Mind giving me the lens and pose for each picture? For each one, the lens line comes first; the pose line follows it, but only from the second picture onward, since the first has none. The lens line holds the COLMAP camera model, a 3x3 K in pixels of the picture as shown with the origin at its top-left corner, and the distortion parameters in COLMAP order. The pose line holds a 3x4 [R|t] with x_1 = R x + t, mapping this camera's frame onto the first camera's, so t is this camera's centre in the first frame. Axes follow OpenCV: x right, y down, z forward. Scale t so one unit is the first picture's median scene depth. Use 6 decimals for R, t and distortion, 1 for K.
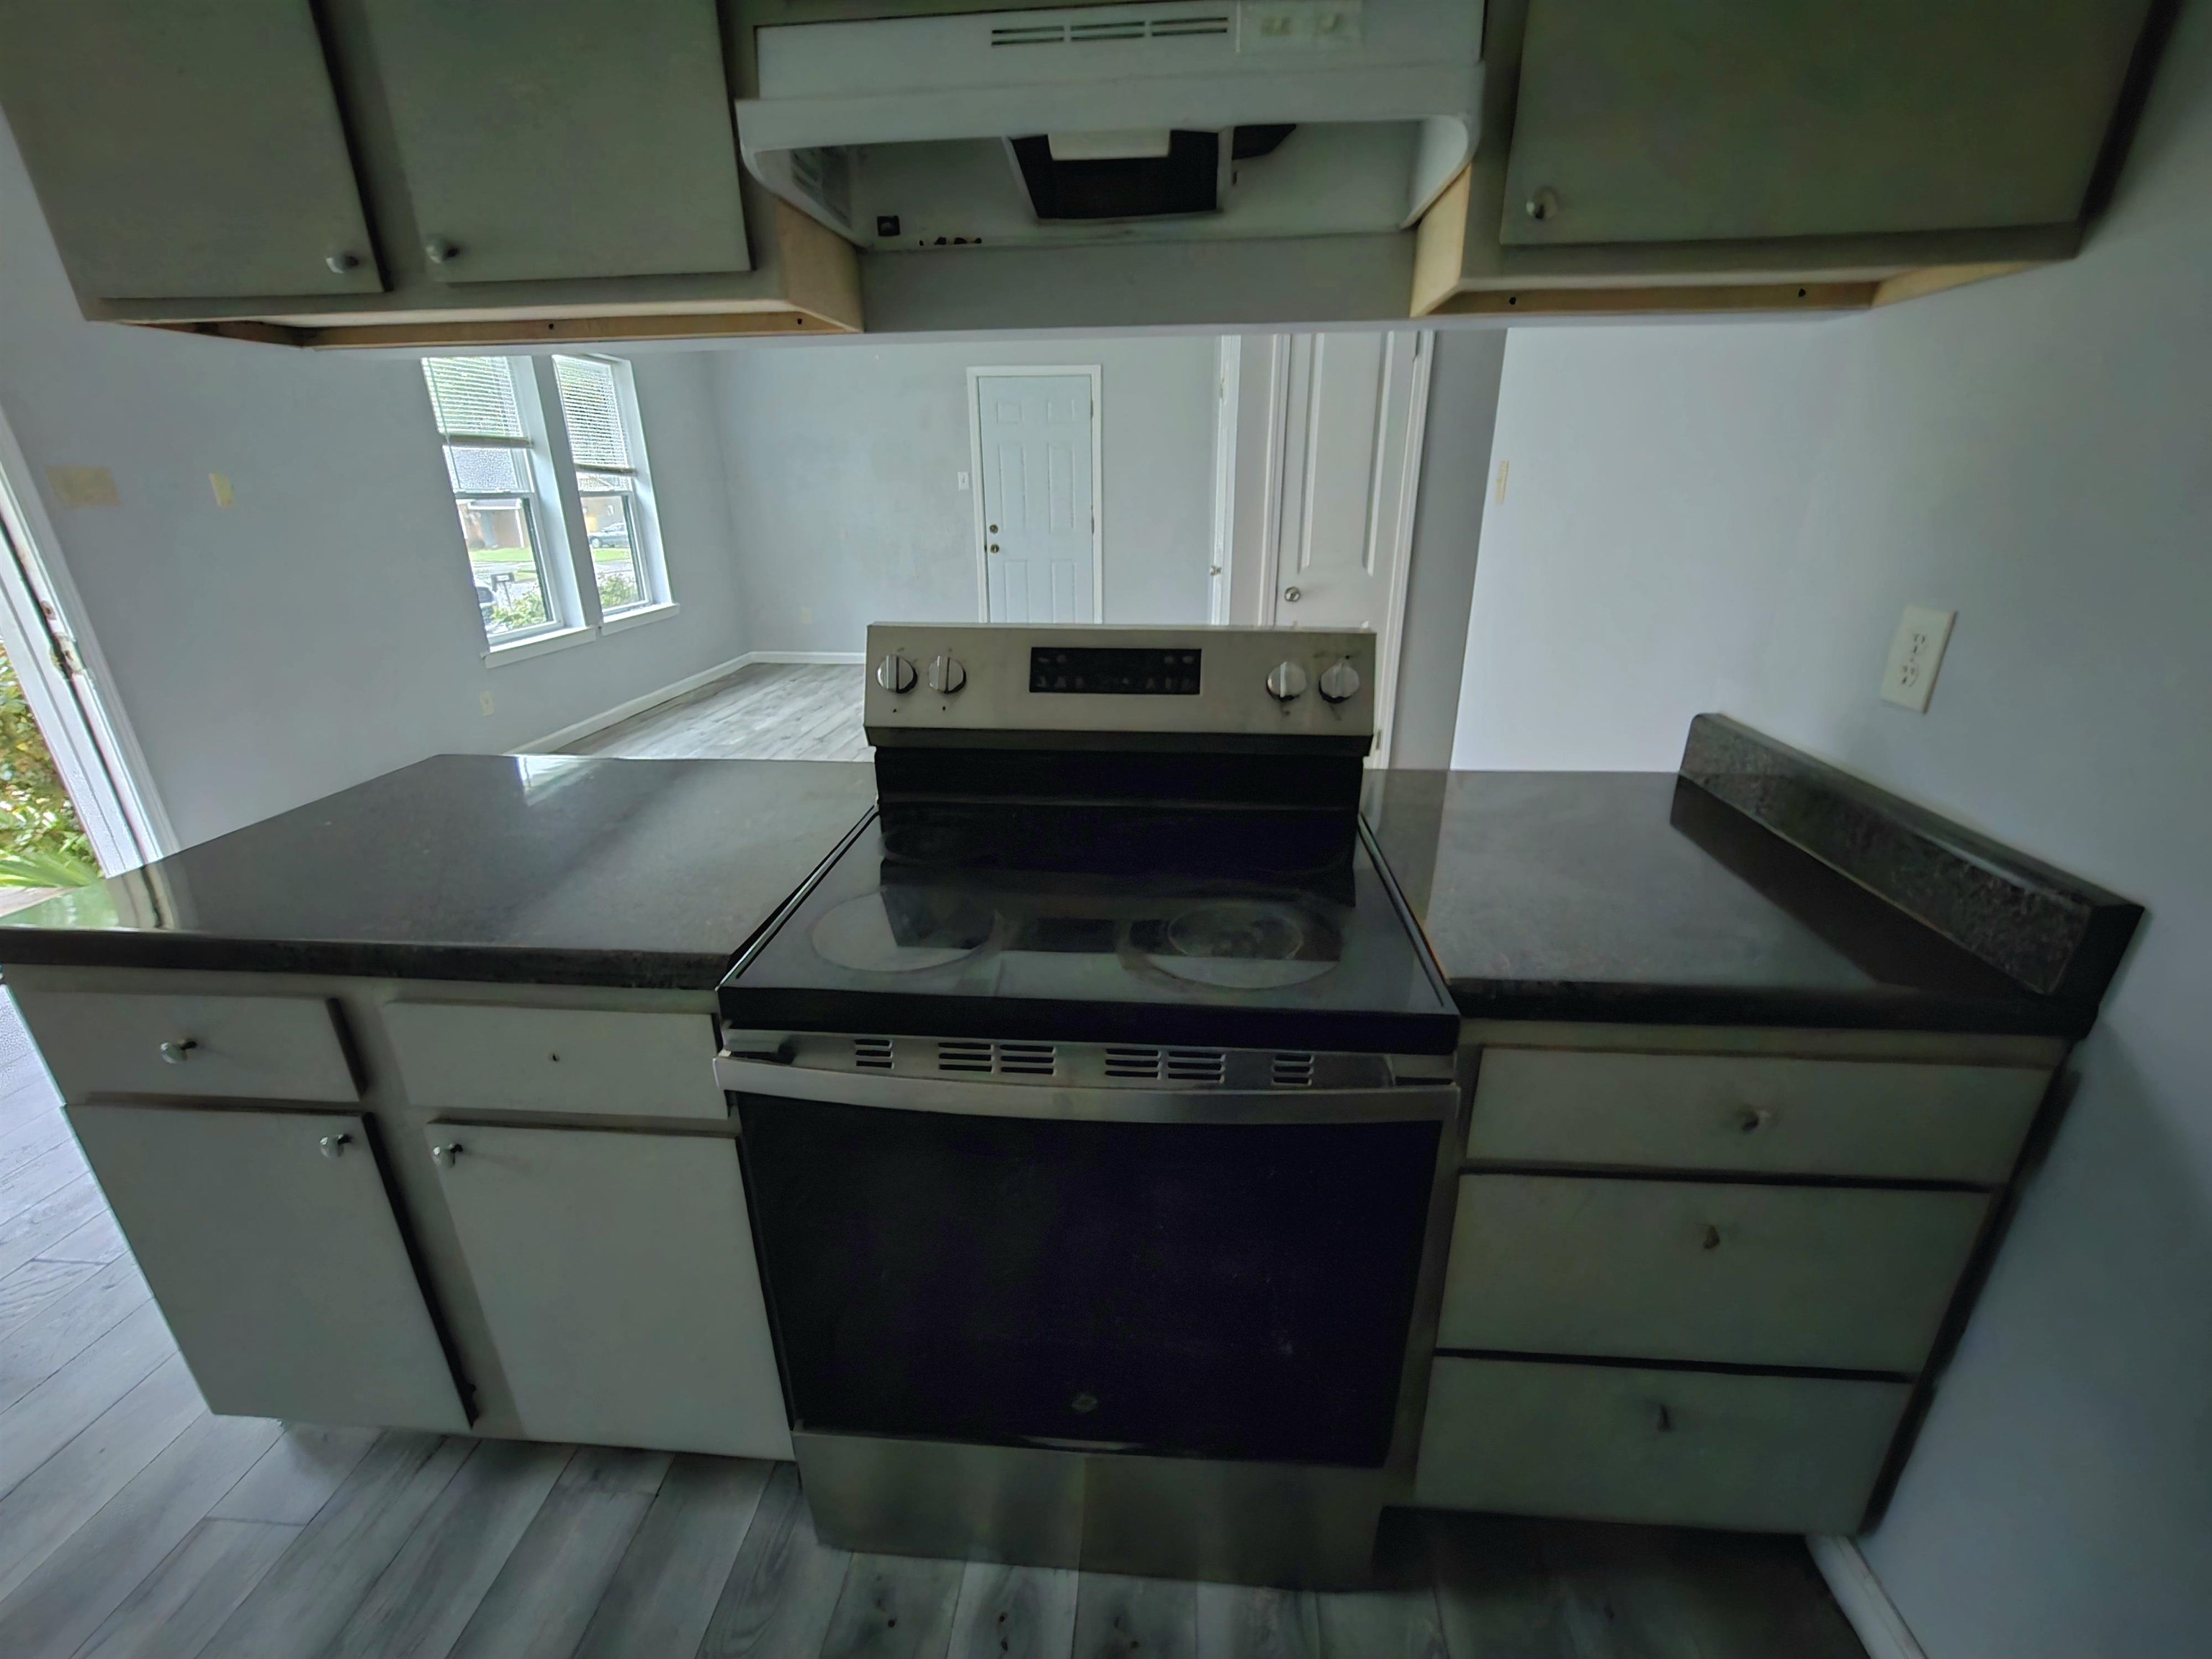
lens RADIAL K [[903.8, 0, 1102.9], [0, 903.8, 810.5], [0, 0, 1]] dist [-0.001356, -0.000492]
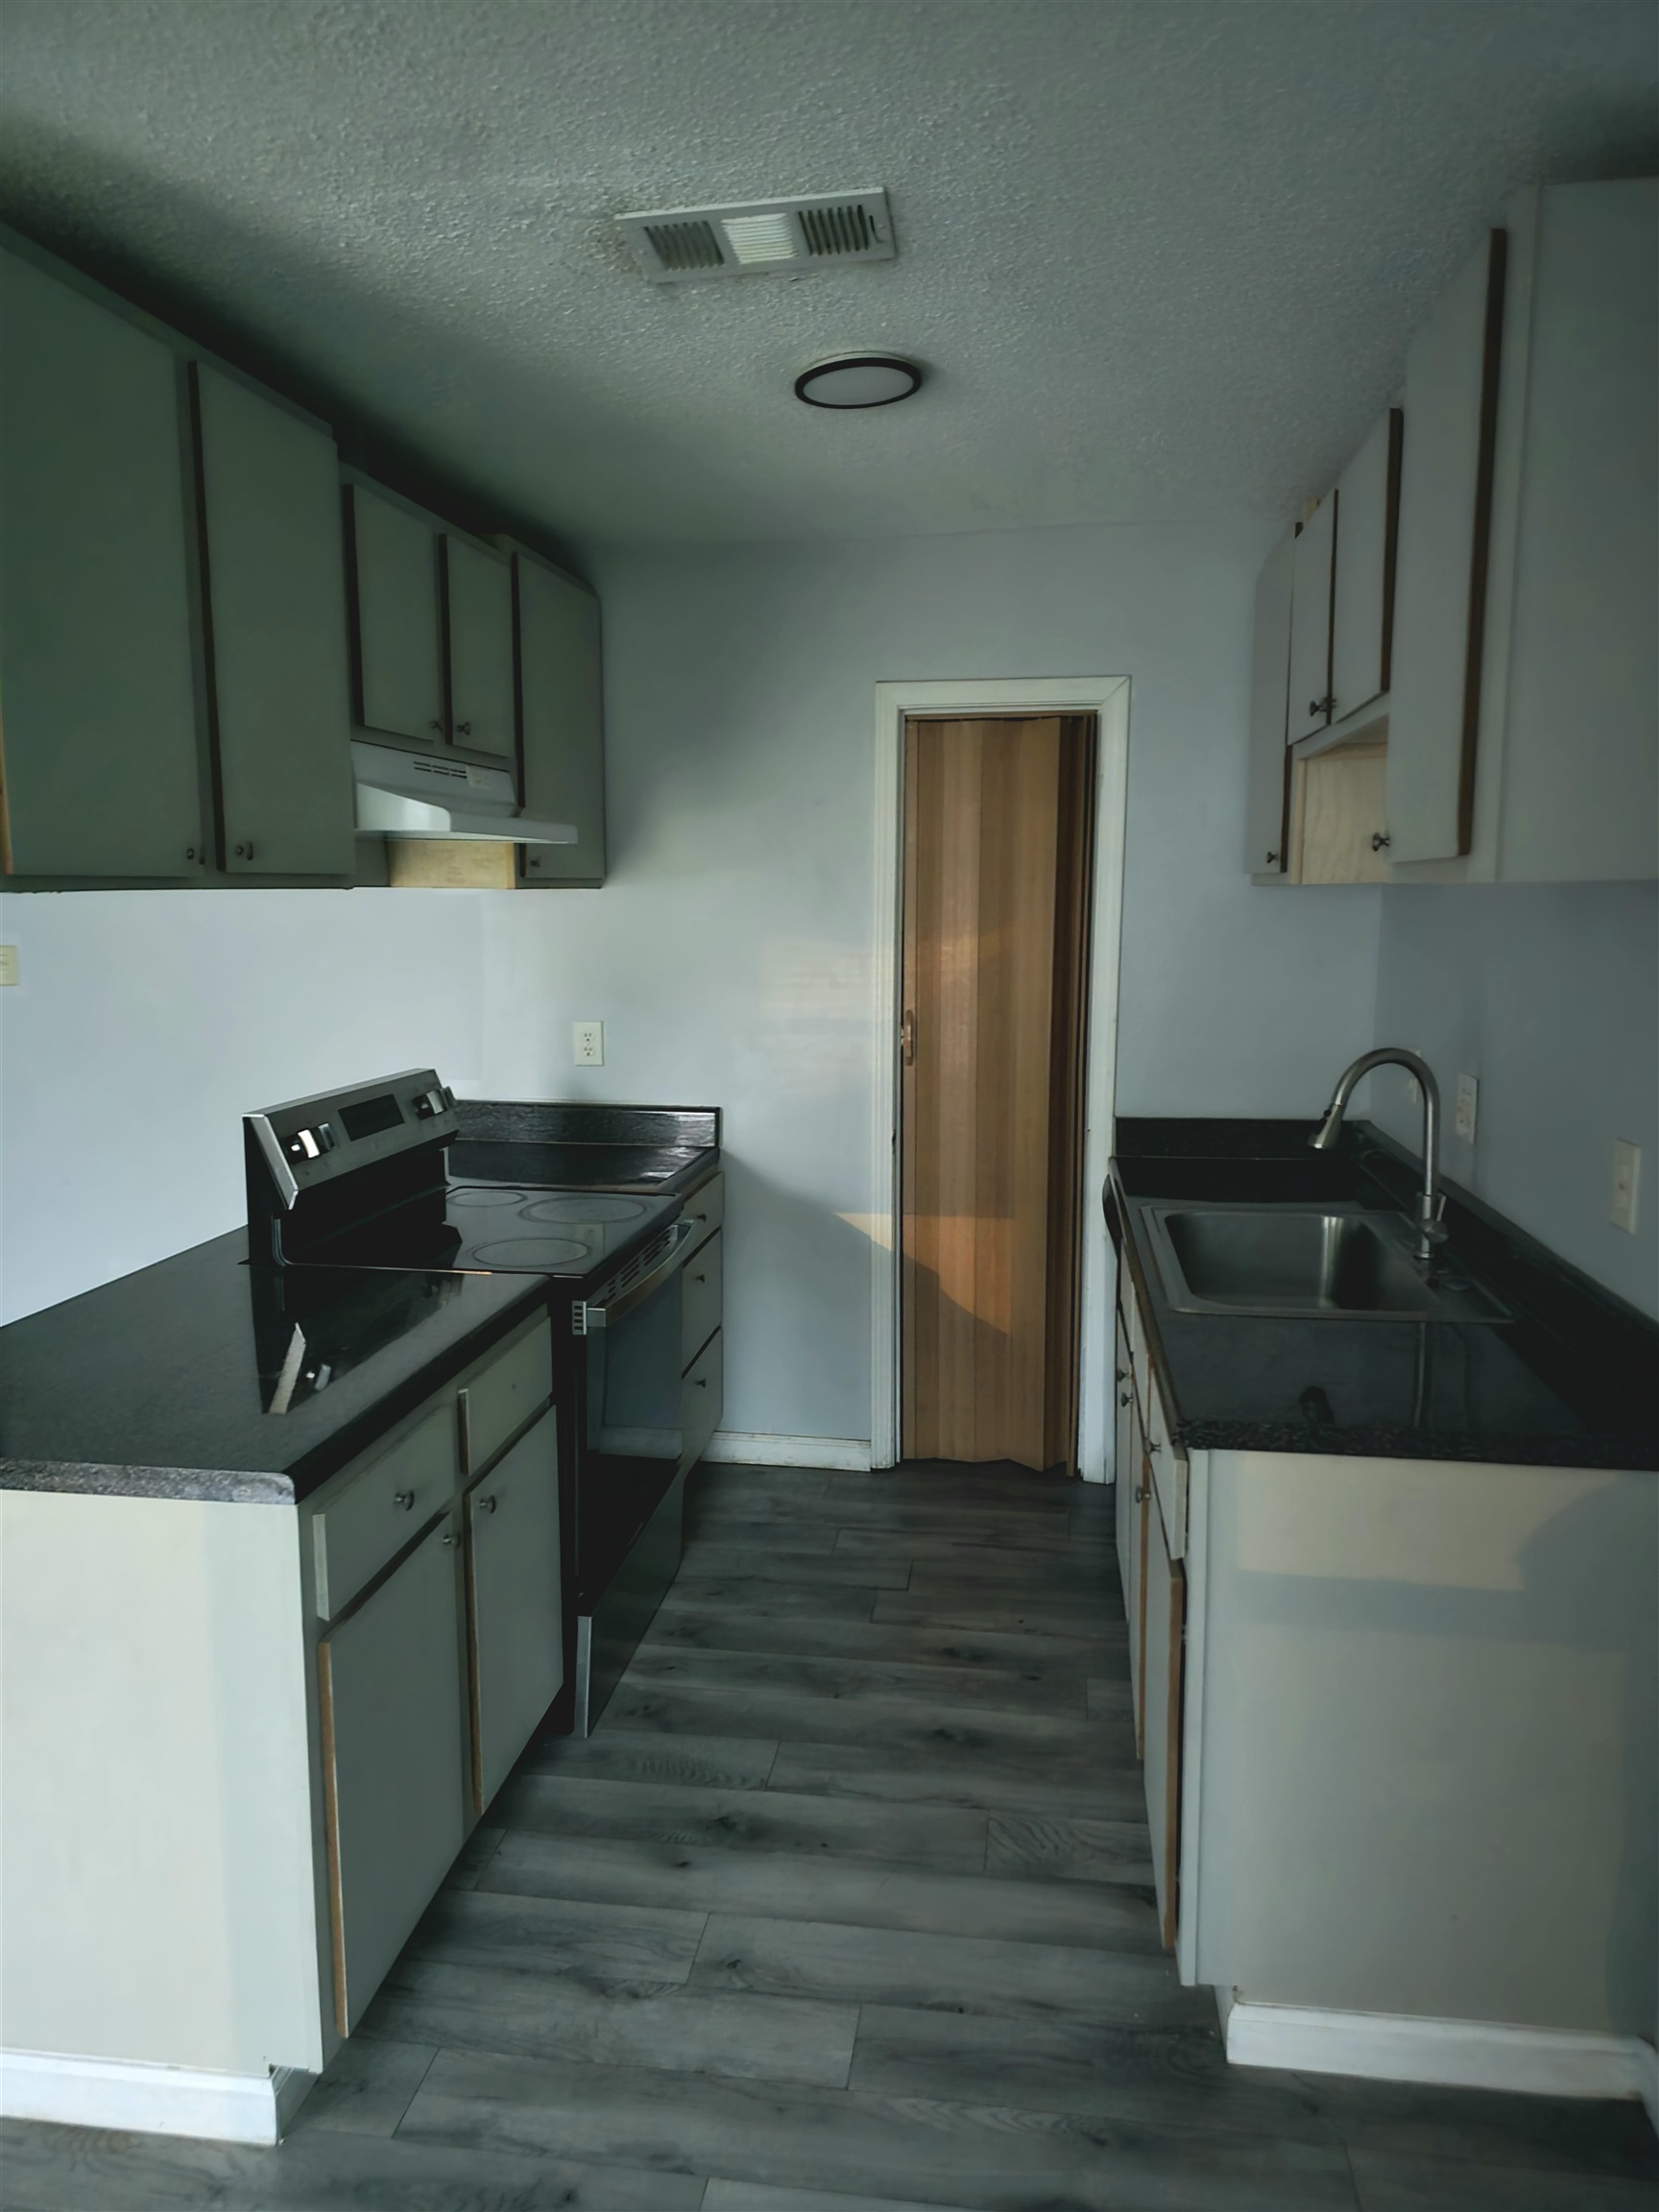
lens RADIAL K [[1458.1, 0, 831.3], [0, 1458.1, 1105.3], [0, 0, 1]] dist [0.042326, -0.039996]
pose [[0.058738, -0.125913, 0.990301, -2.453427], [0.356178, 0.929366, 0.097040, -0.150806], [-0.932570, 0.347024, 0.099437, 0.122175]]
